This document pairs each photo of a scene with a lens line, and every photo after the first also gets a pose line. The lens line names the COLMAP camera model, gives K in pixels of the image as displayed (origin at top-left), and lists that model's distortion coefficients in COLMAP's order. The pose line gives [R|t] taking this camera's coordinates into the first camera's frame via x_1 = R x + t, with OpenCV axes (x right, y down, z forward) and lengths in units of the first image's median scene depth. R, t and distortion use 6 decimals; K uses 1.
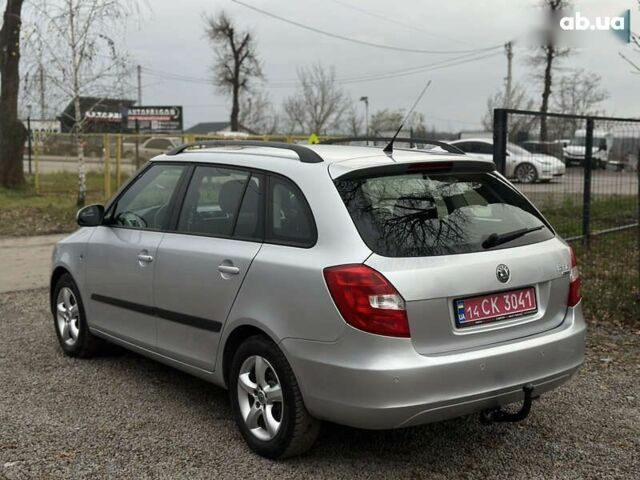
lens RADIAL K [[895.3, 0, 323.4], [0, 895.3, 243.4], [0, 0, 1]] dist [0.137980, 0.000000]
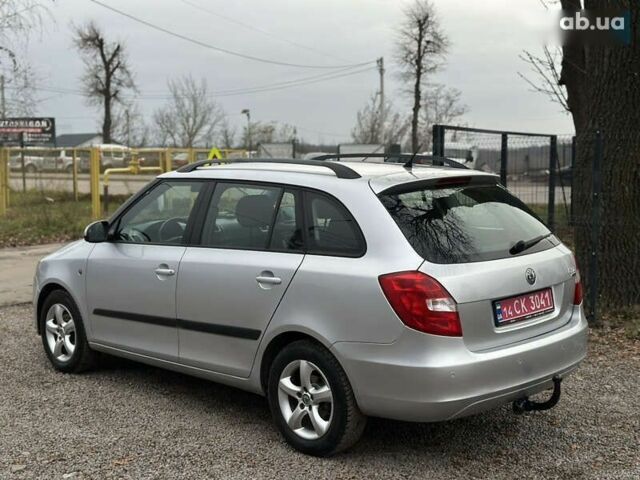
lens RADIAL K [[895.3, 0, 323.9], [0, 895.3, 237.6], [0, 0, 1]] dist [0.137980, 0.000000]
pose [[0.988270, -0.019837, 0.151420, -0.197336], [0.022714, 0.999592, -0.017292, -0.001131], [-0.151015, 0.020528, 0.988318, -0.057039]]
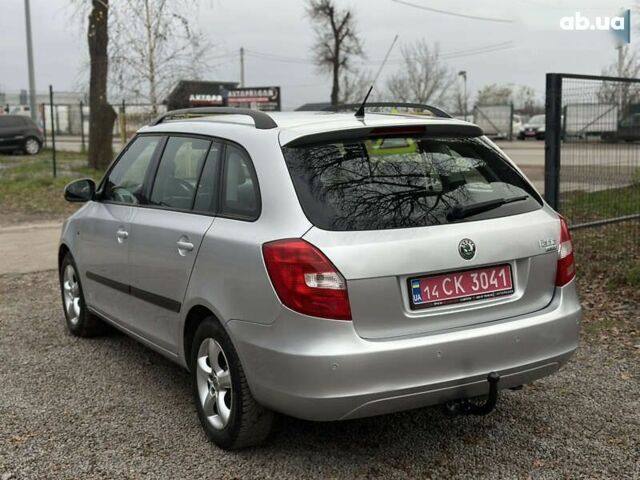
lens RADIAL K [[895.3, 0, 321.2], [0, 895.3, 239.5], [0, 0, 1]] dist [0.137980, 0.000000]
pose [[0.991861, -0.002028, -0.127308, 0.151365], [0.004285, 0.999838, 0.017454, 0.006956], [0.127252, -0.017857, 0.991710, 0.090069]]
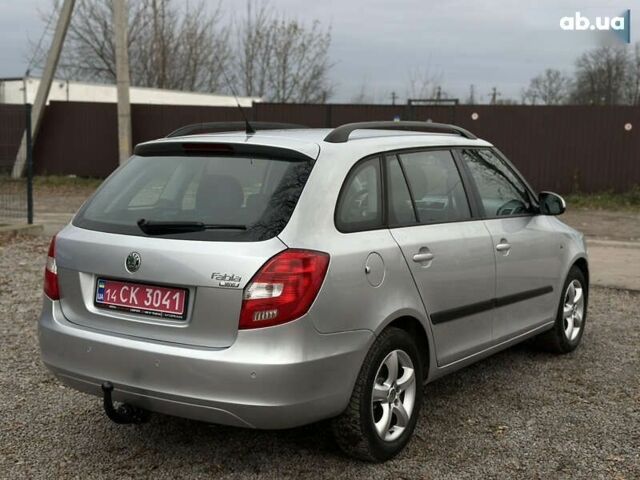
lens RADIAL K [[895.3, 0, 318.5], [0, 895.3, 240.2], [0, 0, 1]] dist [0.137980, 0.000000]
pose [[0.340902, 0.125547, -0.931678, 0.996854], [-0.134937, 0.987315, 0.083670, -0.081000], [0.930364, 0.097195, 0.353518, 0.758551]]
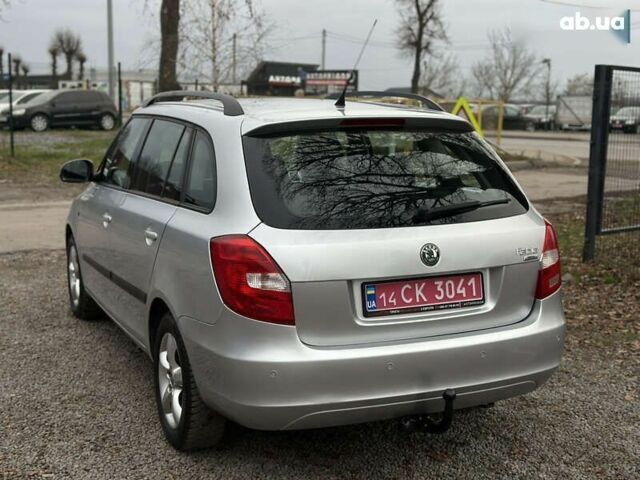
lens RADIAL K [[895.3, 0, 319.9], [0, 895.3, 246.3], [0, 0, 1]] dist [0.137980, 0.000000]
pose [[0.975066, 0.049388, -0.216351, 0.248540], [-0.040719, 0.998186, 0.044350, -0.005746], [0.218149, -0.034434, 0.975308, 0.160154]]
